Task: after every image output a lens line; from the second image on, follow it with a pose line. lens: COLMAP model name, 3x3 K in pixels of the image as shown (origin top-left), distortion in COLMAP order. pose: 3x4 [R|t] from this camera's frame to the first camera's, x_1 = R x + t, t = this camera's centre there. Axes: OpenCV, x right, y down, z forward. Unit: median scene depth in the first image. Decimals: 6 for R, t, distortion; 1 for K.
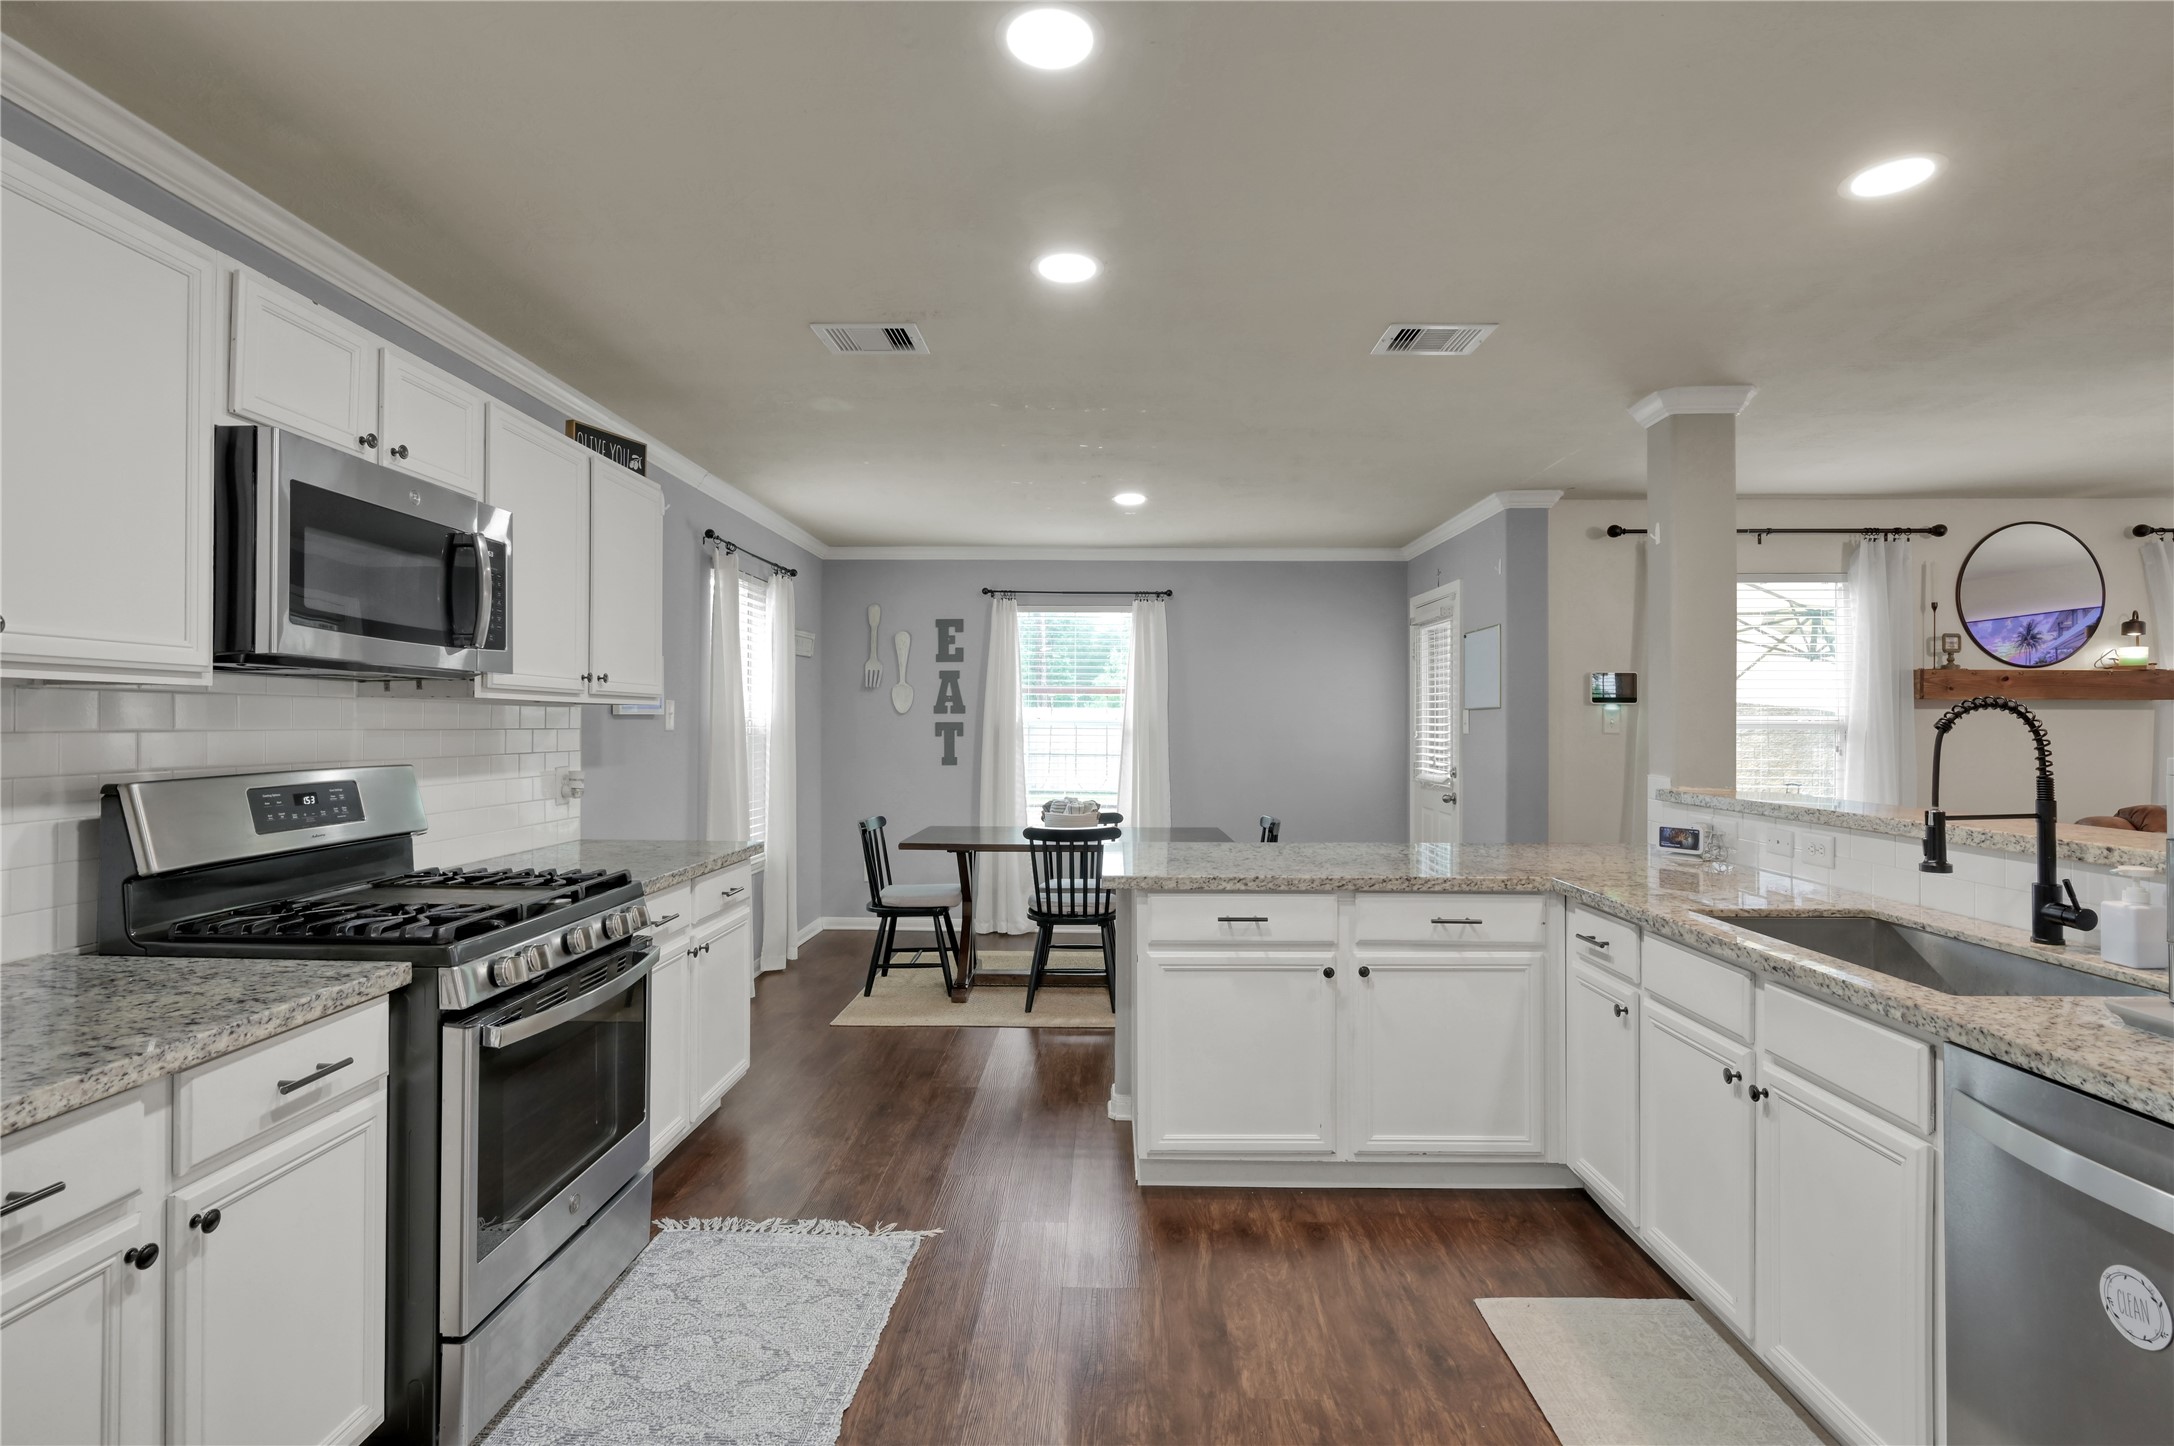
lens RADIAL K [[1068.9, 0, 1088.3], [0, 1068.9, 713.7], [0, 0, 1]] dist [-0.008480, 0.001231]
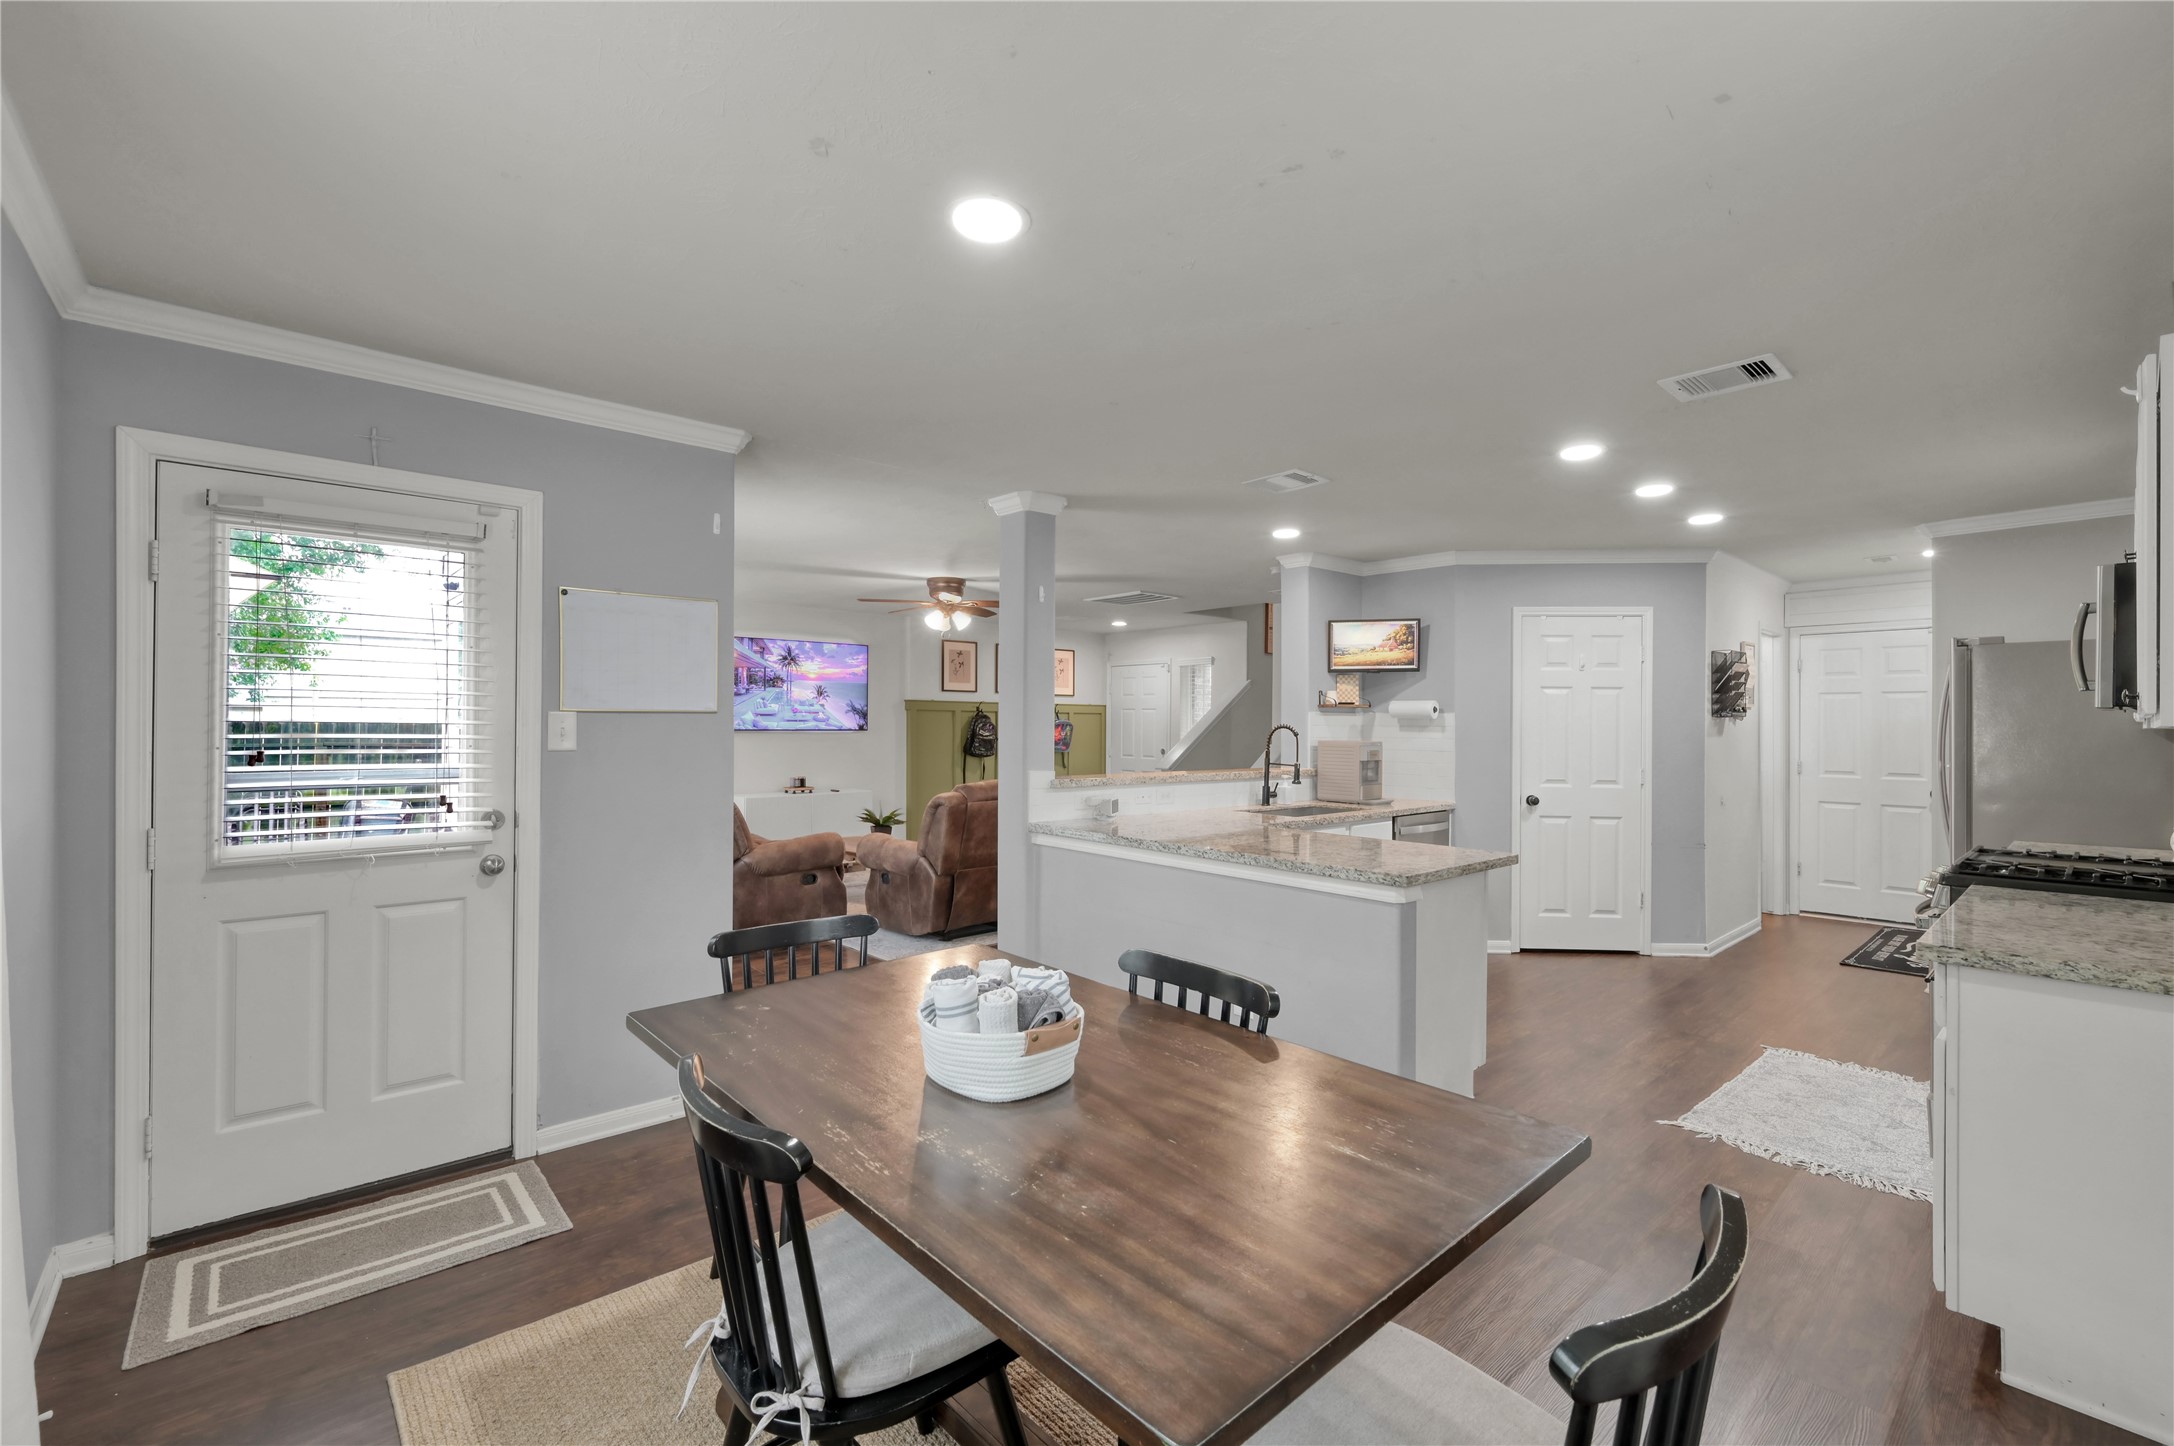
lens RADIAL K [[929.8, 0, 1083.9], [0, 929.8, 718.0], [0, 0, 1]] dist [-0.000016, 0.000168]
pose [[-0.681434, -0.003607, 0.731870, -0.229703], [-0.016264, 0.999816, -0.010216, 0.000992], [-0.731699, -0.018865, -0.681367, 1.075212]]
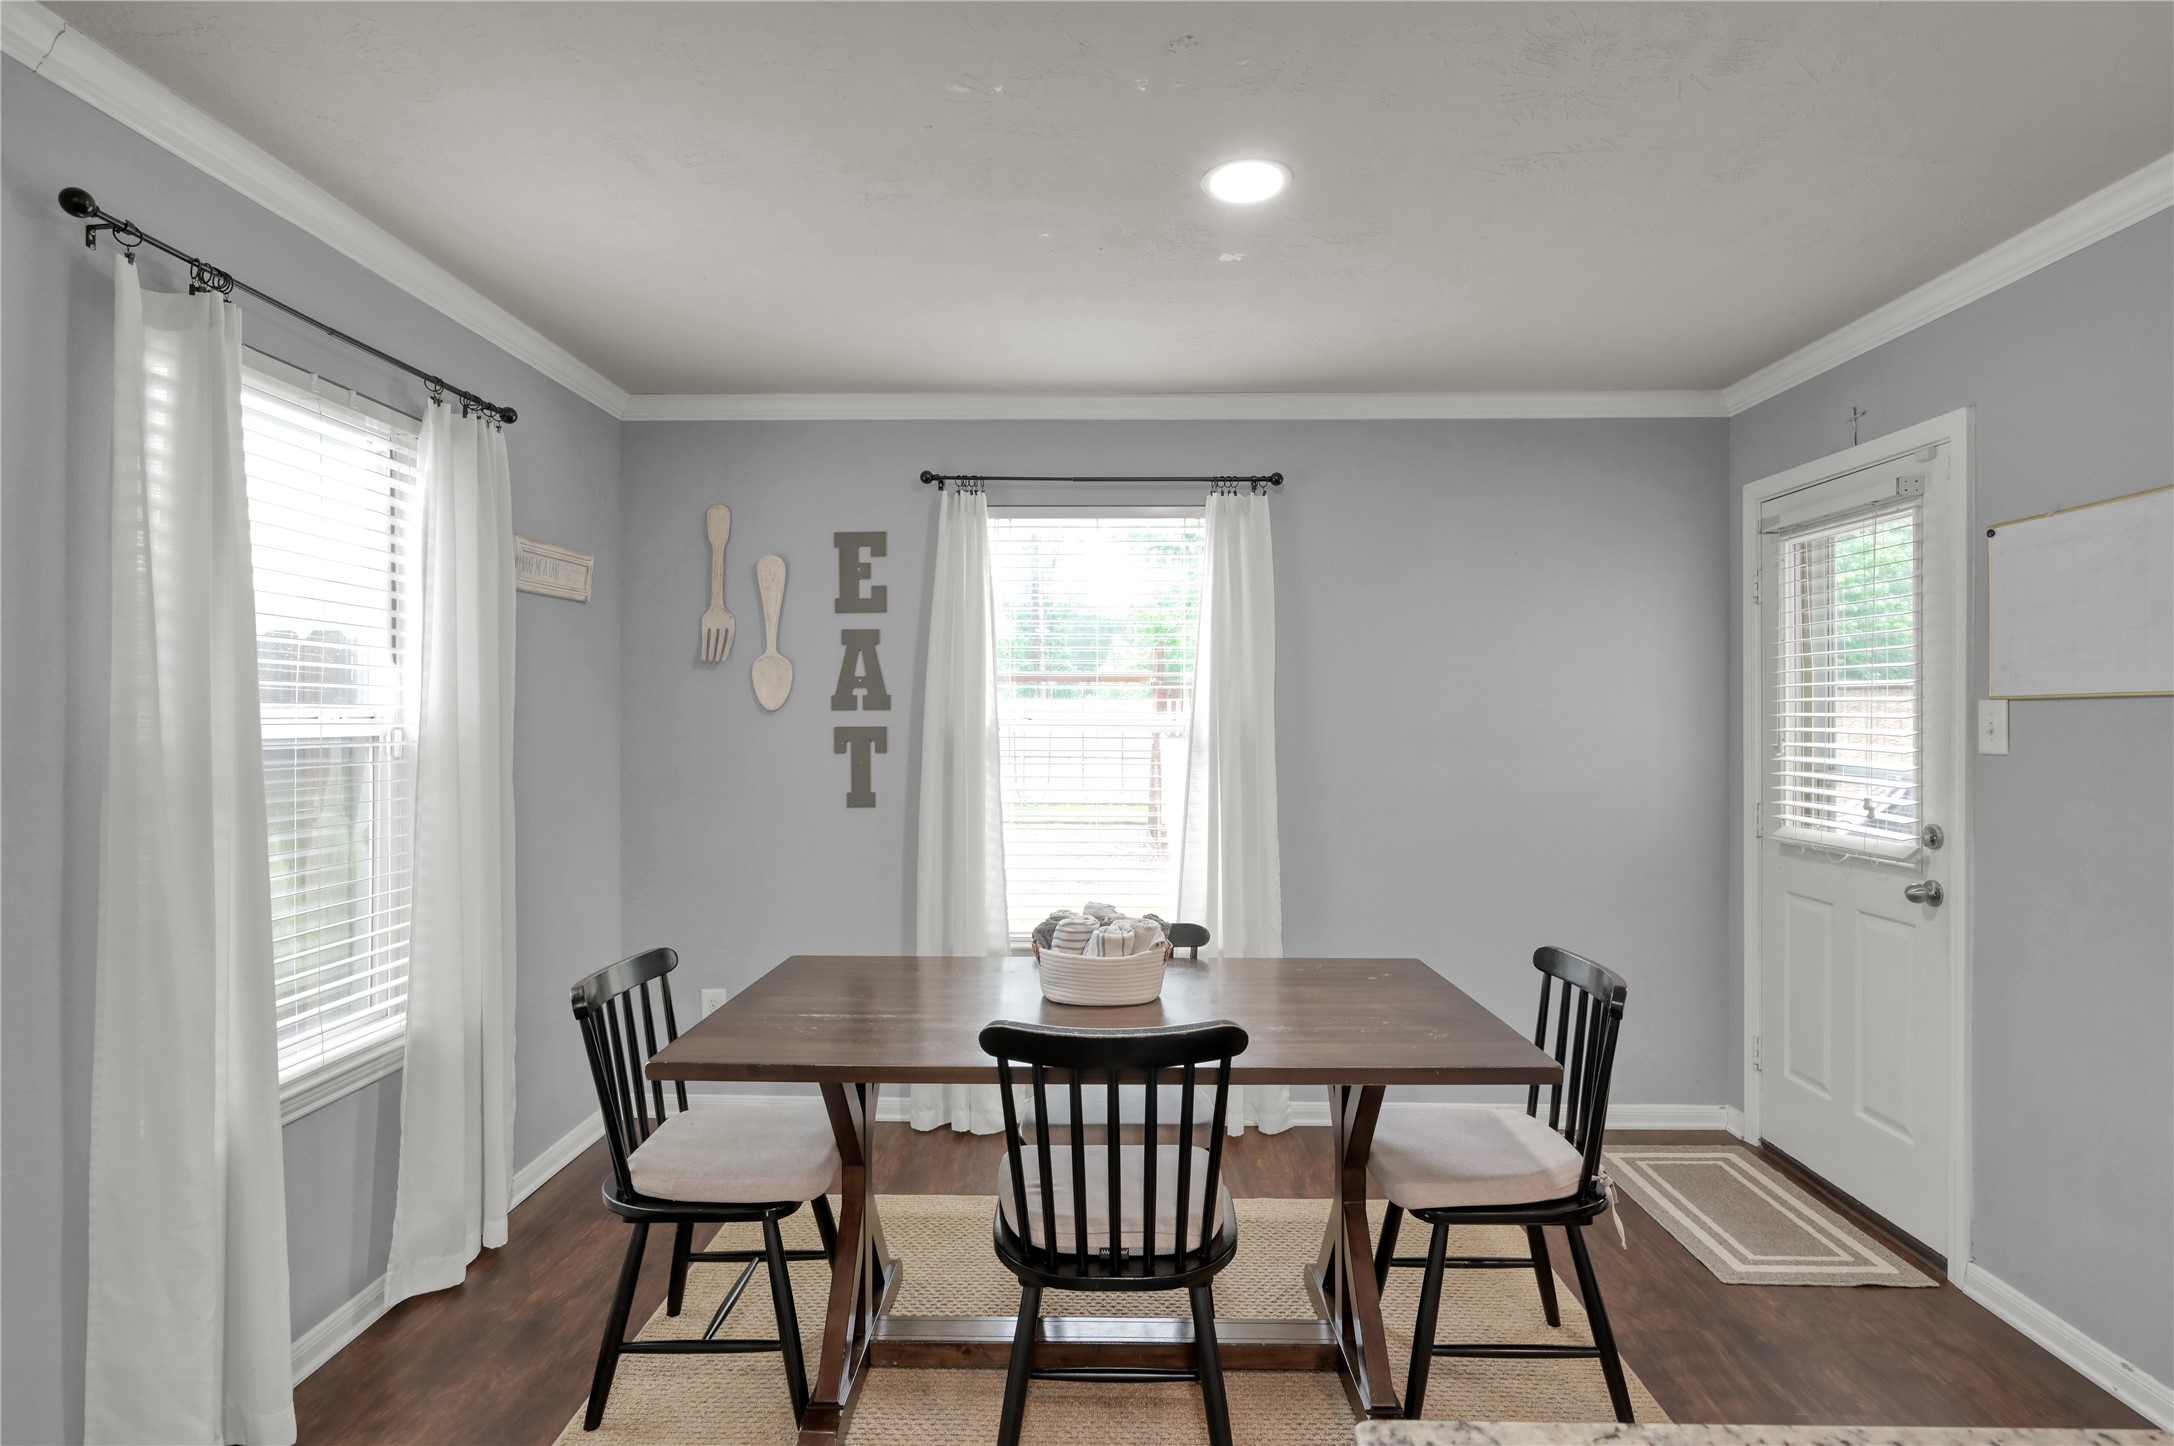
lens RADIAL K [[1119.5, 0, 1084.7], [0, 1119.5, 719.2], [0, 0, 1]] dist [-0.005591, 0.000346]
pose [[0.999986, -0.003437, -0.003957, -0.018690], [0.003478, 0.999941, 0.010273, -0.001143], [0.003921, -0.010287, 0.999939, 0.502952]]
